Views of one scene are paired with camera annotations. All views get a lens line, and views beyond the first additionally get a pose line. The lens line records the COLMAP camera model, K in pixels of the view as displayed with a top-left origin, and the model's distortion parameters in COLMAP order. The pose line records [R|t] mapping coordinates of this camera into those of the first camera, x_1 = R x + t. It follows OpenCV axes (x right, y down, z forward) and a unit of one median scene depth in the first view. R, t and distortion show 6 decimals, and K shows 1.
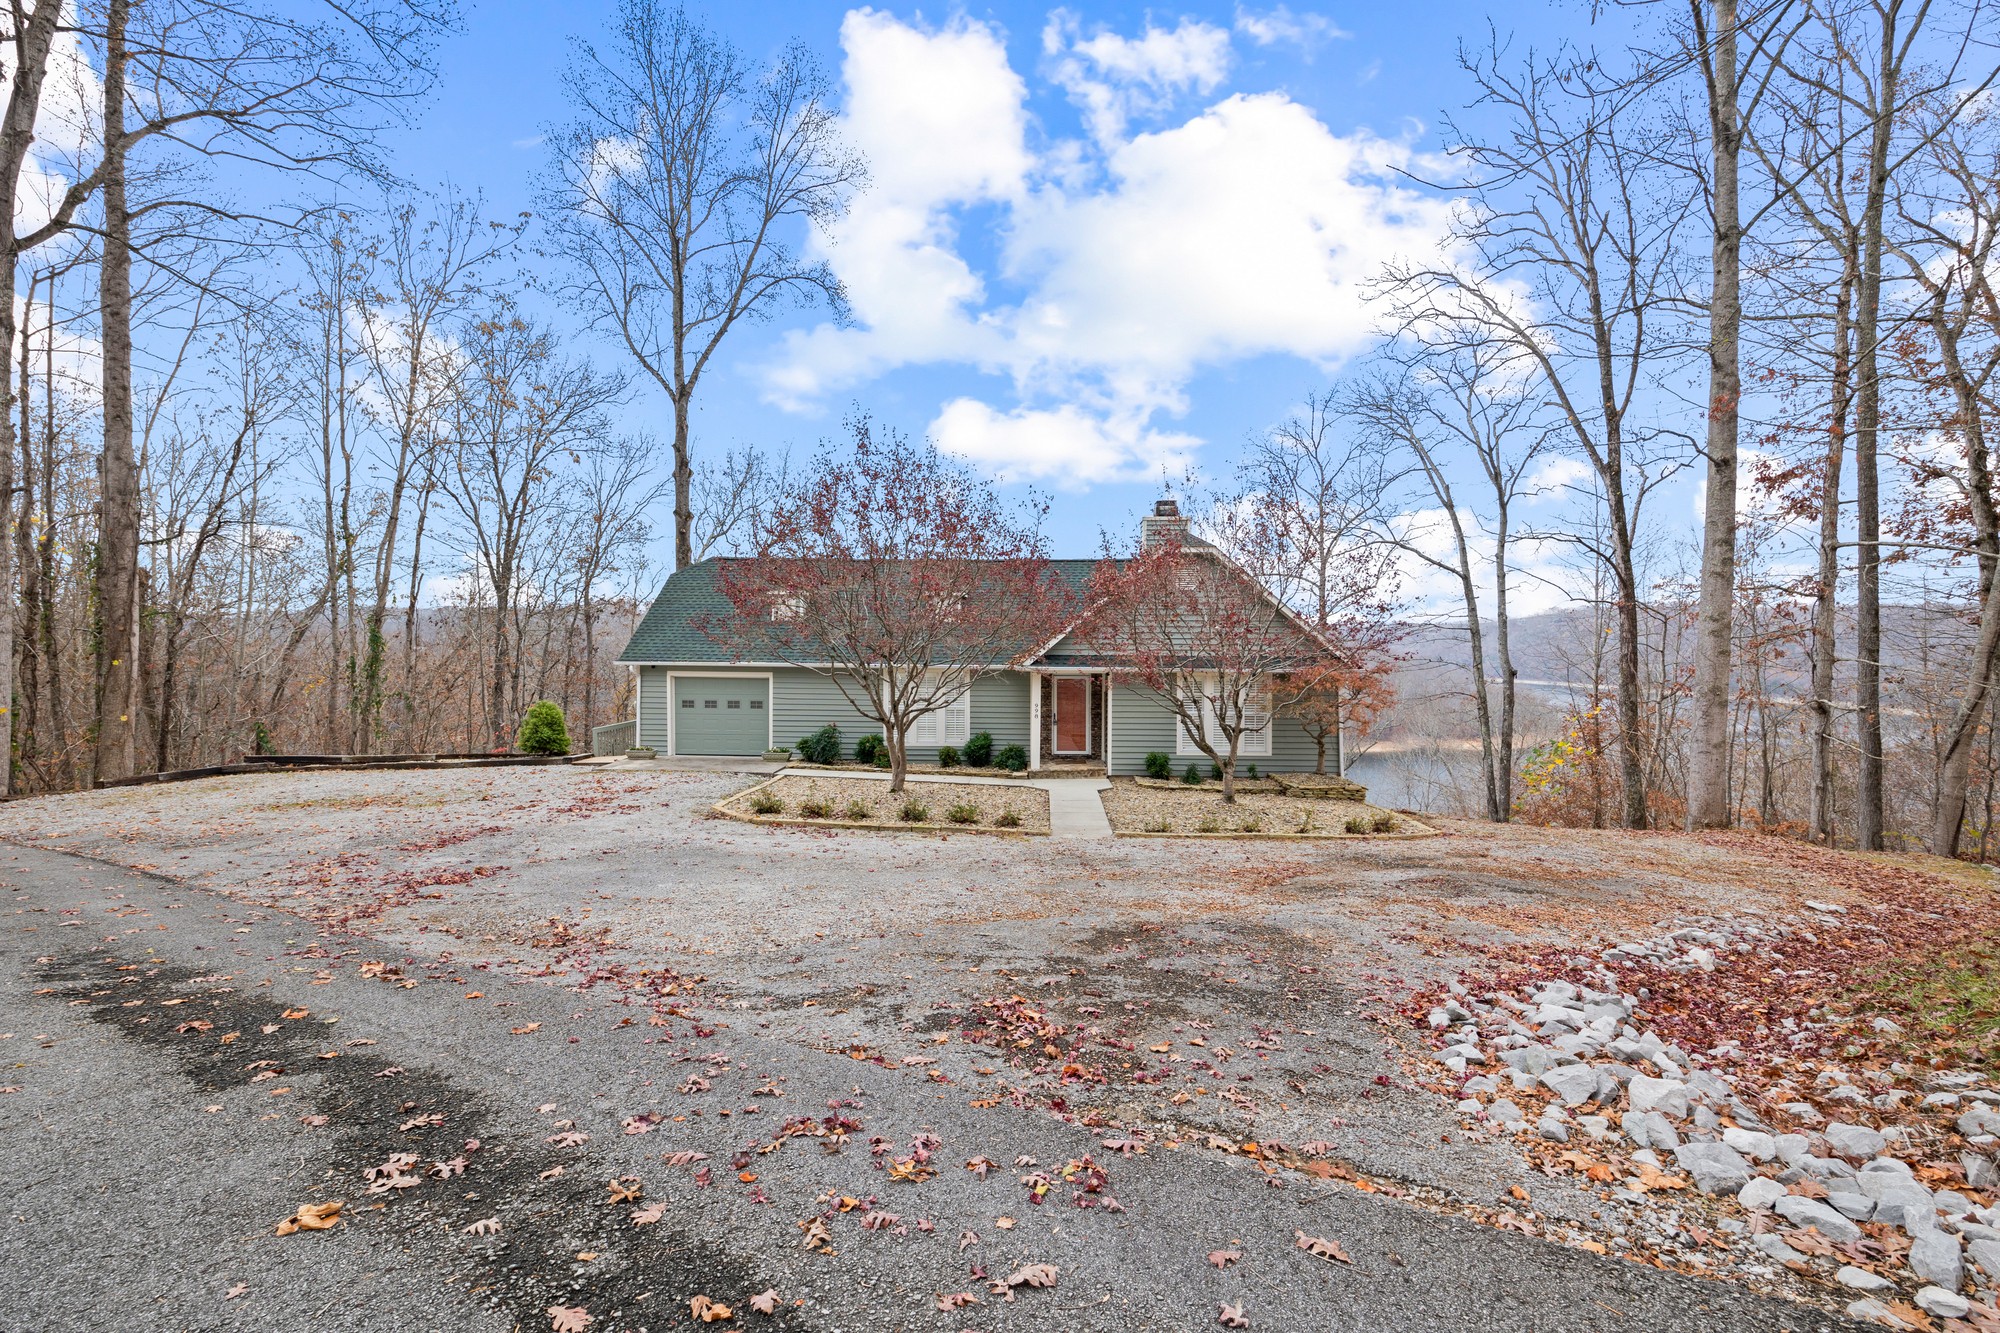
lens RADIAL K [[811.3, 0, 985.4], [0, 811.3, 670.8], [0, 0, 1]] dist [0.009199, 0.000257]
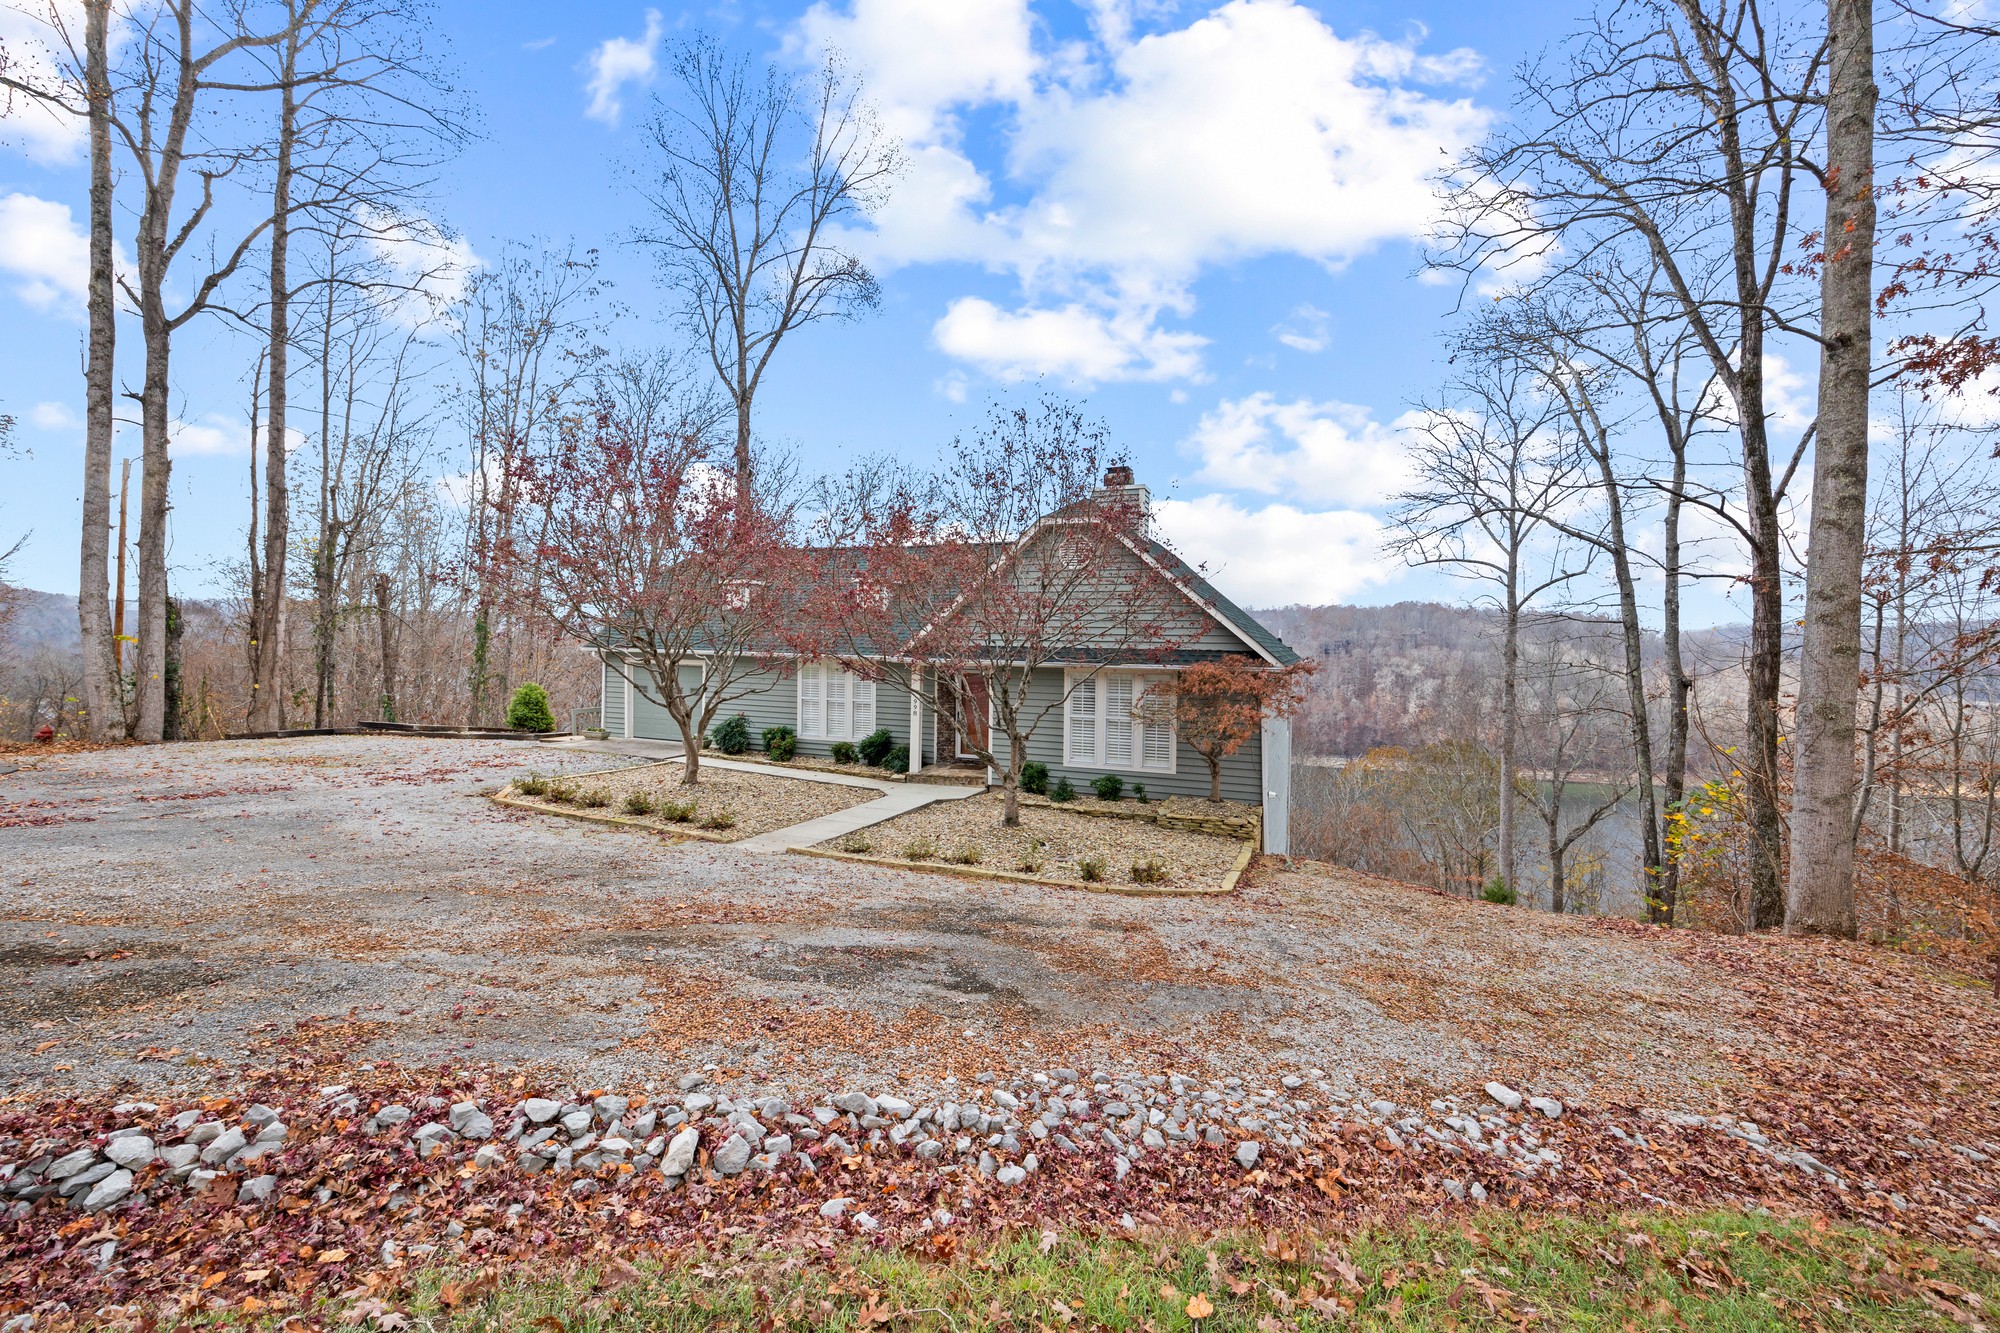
lens RADIAL K [[811.3, 0, 1002.1], [0, 811.3, 654.1], [0, 0, 1]] dist [0.009199, 0.000257]
pose [[0.942317, 0.015151, -0.334380, 0.430021], [-0.023012, 0.999544, -0.019561, 0.005764], [0.333931, 0.026127, 0.942235, 0.175164]]
